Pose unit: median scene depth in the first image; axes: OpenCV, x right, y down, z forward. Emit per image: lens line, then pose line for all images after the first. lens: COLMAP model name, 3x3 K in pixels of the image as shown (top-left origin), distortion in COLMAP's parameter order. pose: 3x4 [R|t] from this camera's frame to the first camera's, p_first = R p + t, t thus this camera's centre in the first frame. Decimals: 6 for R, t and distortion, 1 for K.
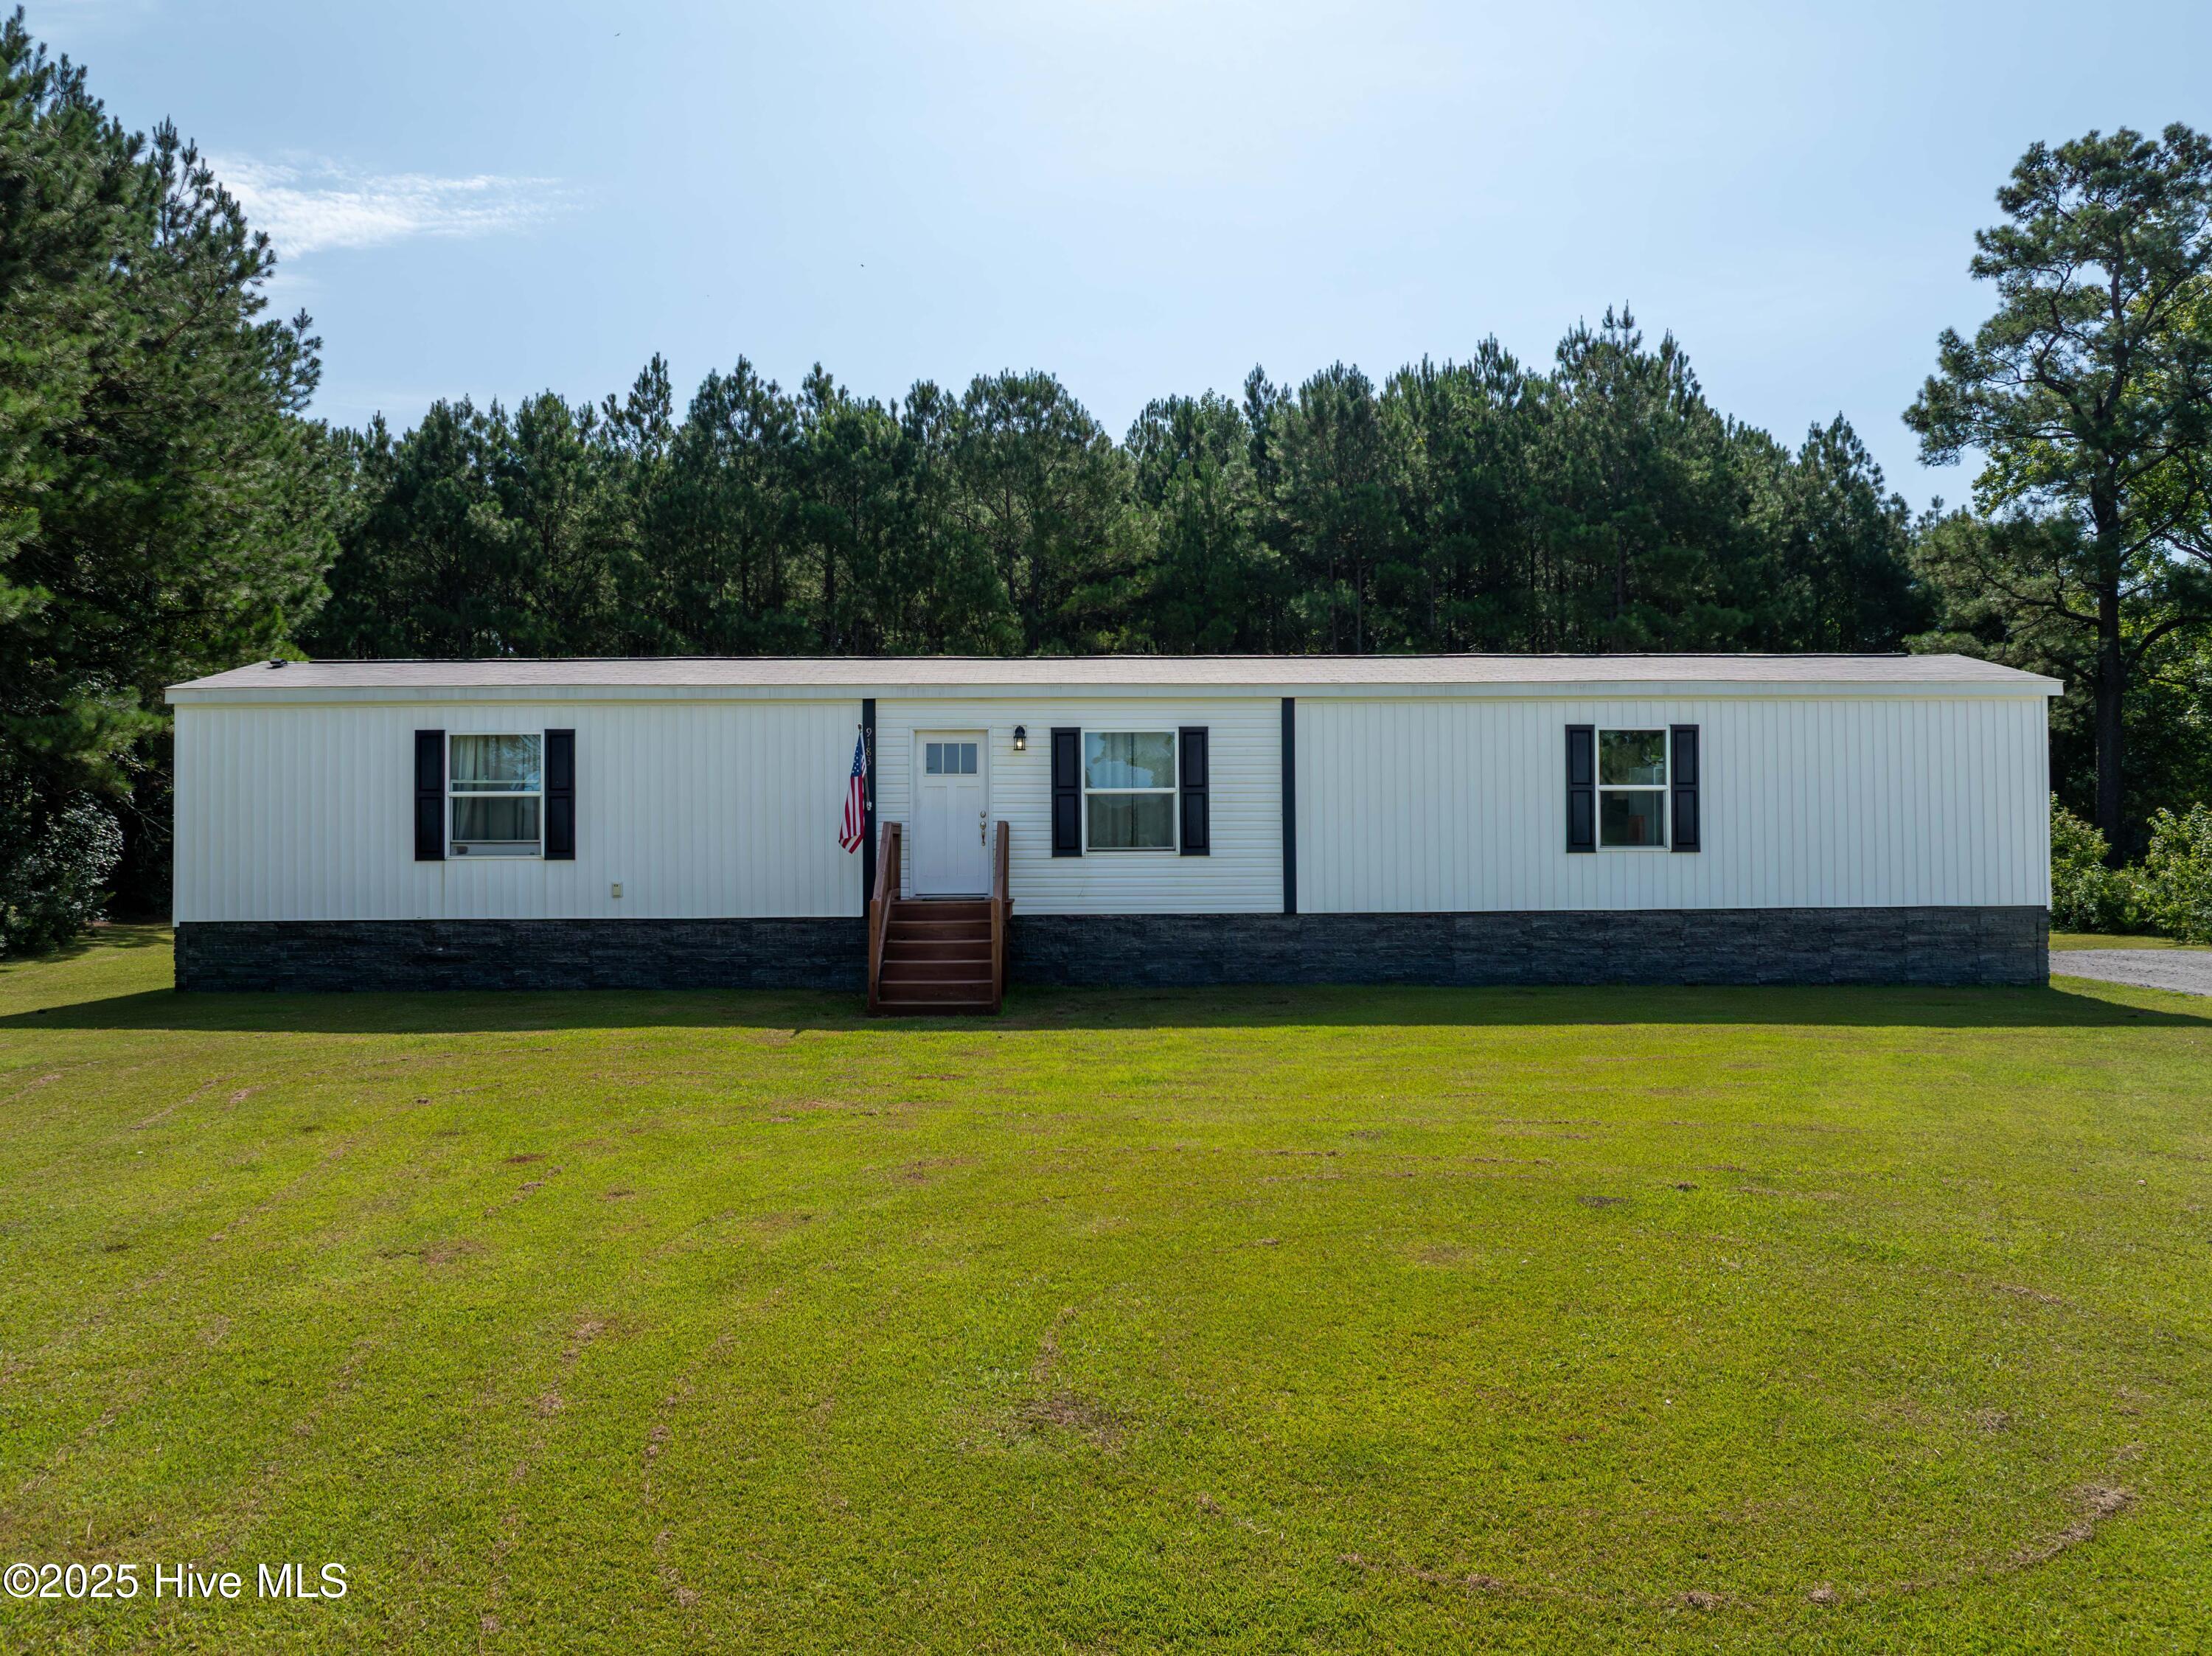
lens RADIAL K [[1590.9, 0, 1104.1], [0, 1590.9, 820.8], [0, 0, 1]] dist [-0.043258, 0.007700]
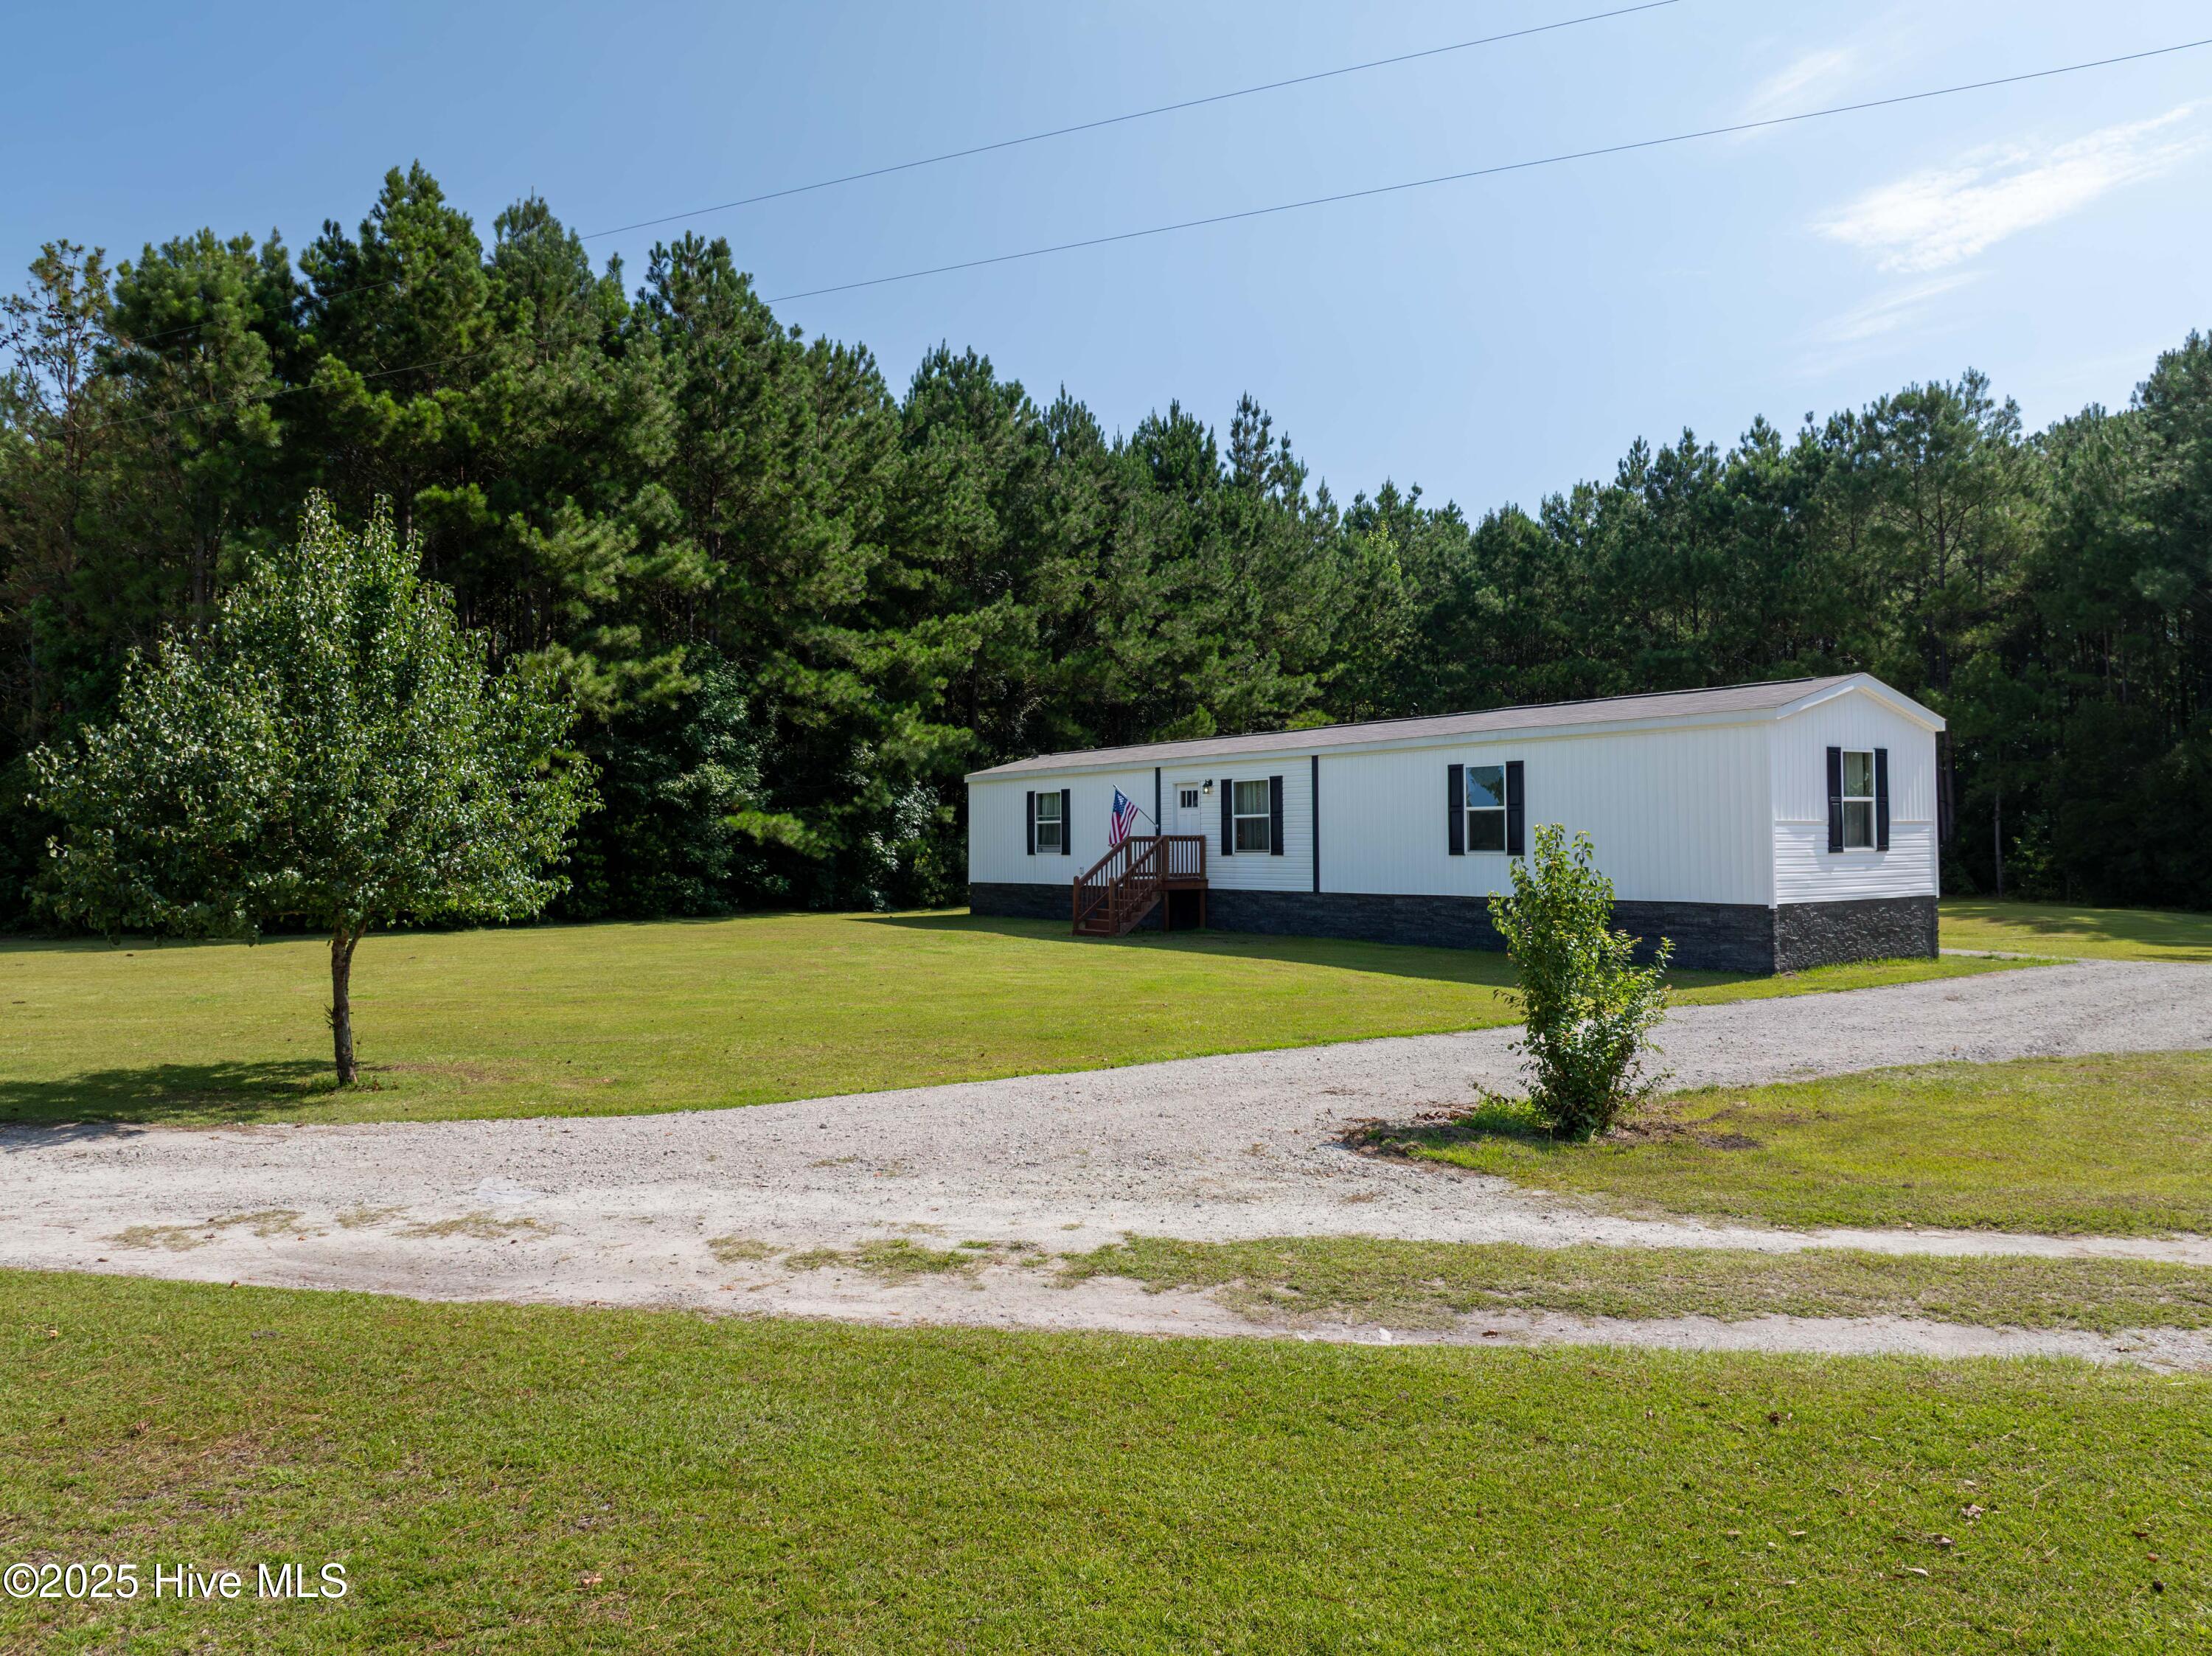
lens RADIAL K [[1590.9, 0, 1105.3], [0, 1590.9, 827.1], [0, 0, 1]] dist [-0.043258, 0.007700]
pose [[0.543490, -0.007632, -0.839381, 0.561079], [0.009042, 0.999954, -0.003238, -0.001278], [0.839367, -0.005829, 0.543534, -0.011761]]
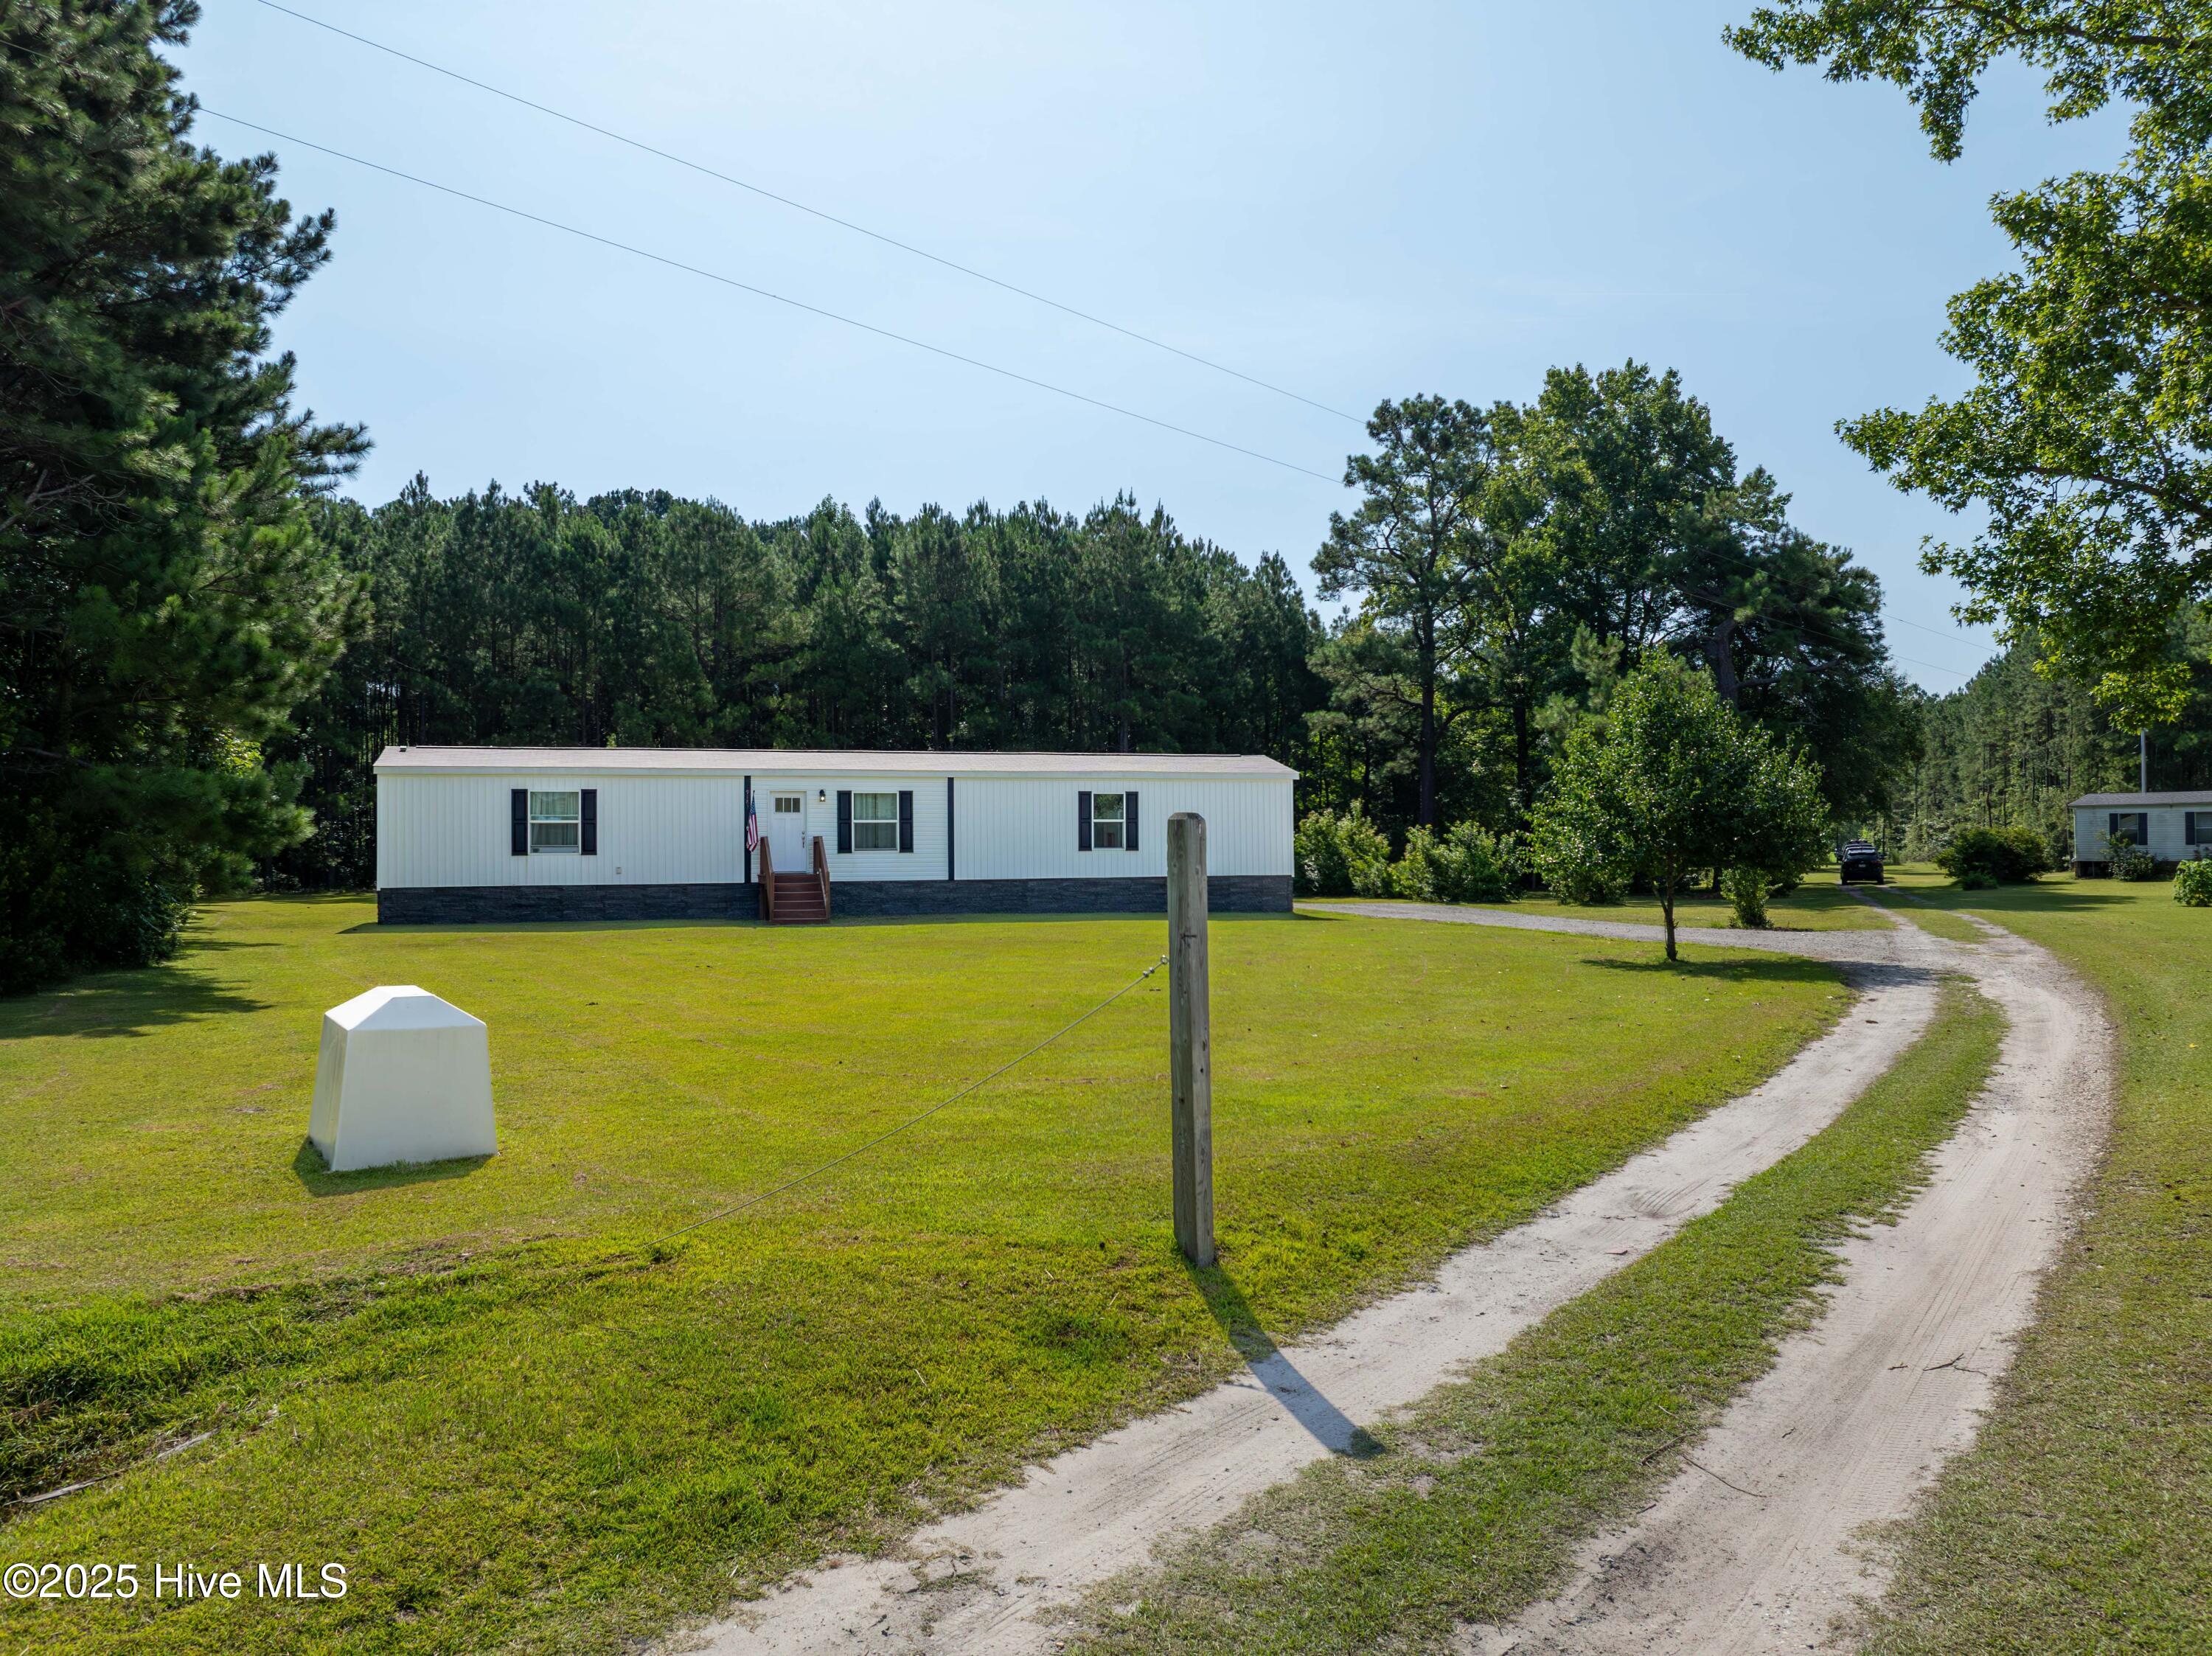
lens RADIAL K [[1590.9, 0, 1107.6], [0, 1590.9, 832.5], [0, 0, 1]] dist [-0.043258, 0.007700]
pose [[0.959899, 0.002406, 0.280337, -0.116441], [-0.003559, 0.999987, 0.003602, -0.005479], [-0.280325, -0.004455, 0.959895, -0.457770]]
